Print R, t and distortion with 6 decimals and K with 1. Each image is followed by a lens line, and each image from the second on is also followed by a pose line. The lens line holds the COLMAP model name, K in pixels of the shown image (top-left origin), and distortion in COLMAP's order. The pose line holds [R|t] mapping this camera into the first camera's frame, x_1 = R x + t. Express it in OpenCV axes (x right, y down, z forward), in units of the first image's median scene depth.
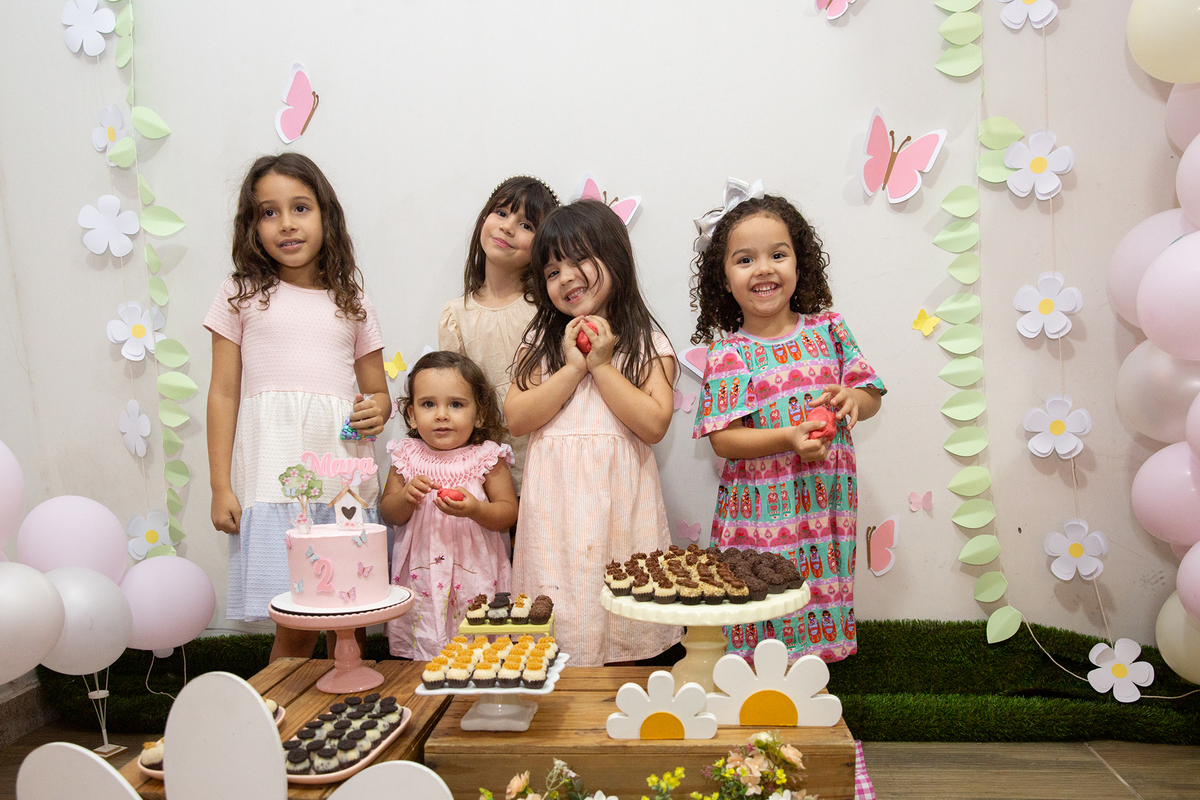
lens RADIAL K [[991.5, 0, 588.6], [0, 991.5, 594.2], [0, 0, 1]] dist [-0.024620, 0.008888]
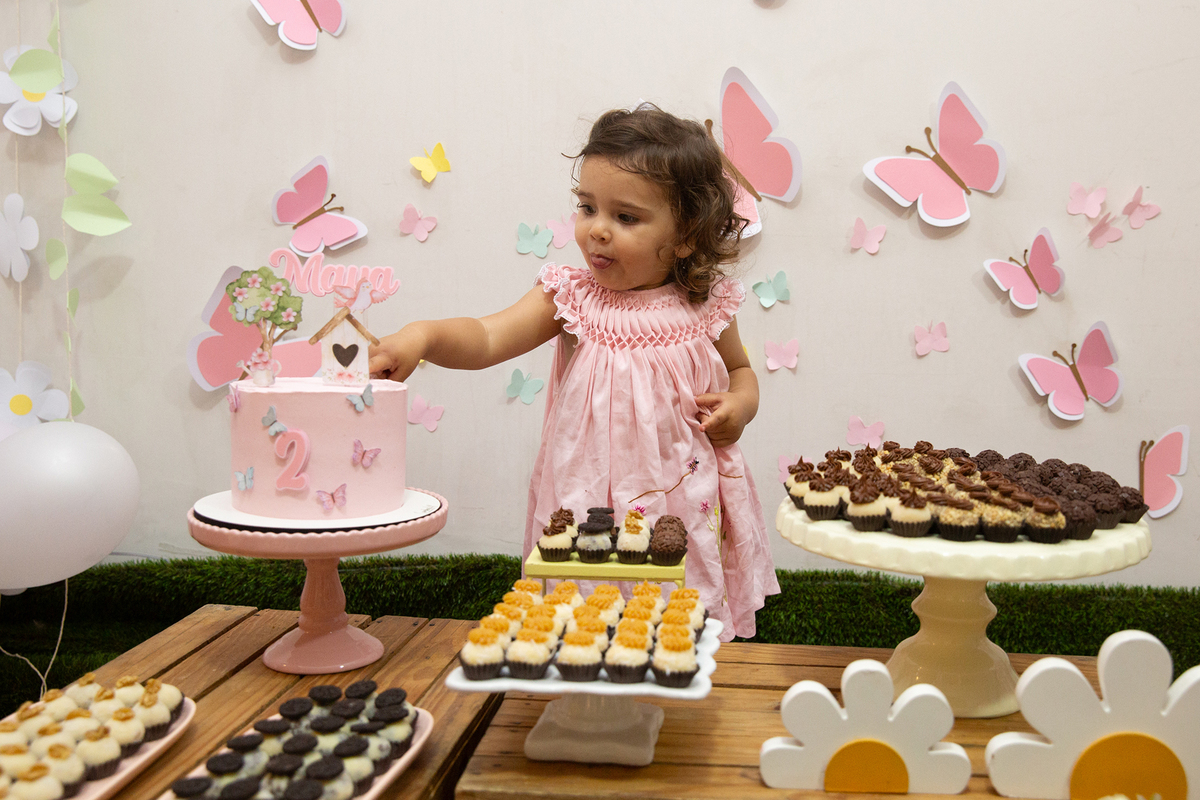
lens RADIAL K [[1195.5, 0, 681.3], [0, 1195.5, 402.0], [0, 0, 1]] dist [-0.016660, 0.080821]
pose [[0.998197, 0.049442, 0.034038, -0.072481], [-0.045270, 0.992447, -0.114014, 0.015758], [-0.039418, 0.112268, 0.992896, 0.320504]]
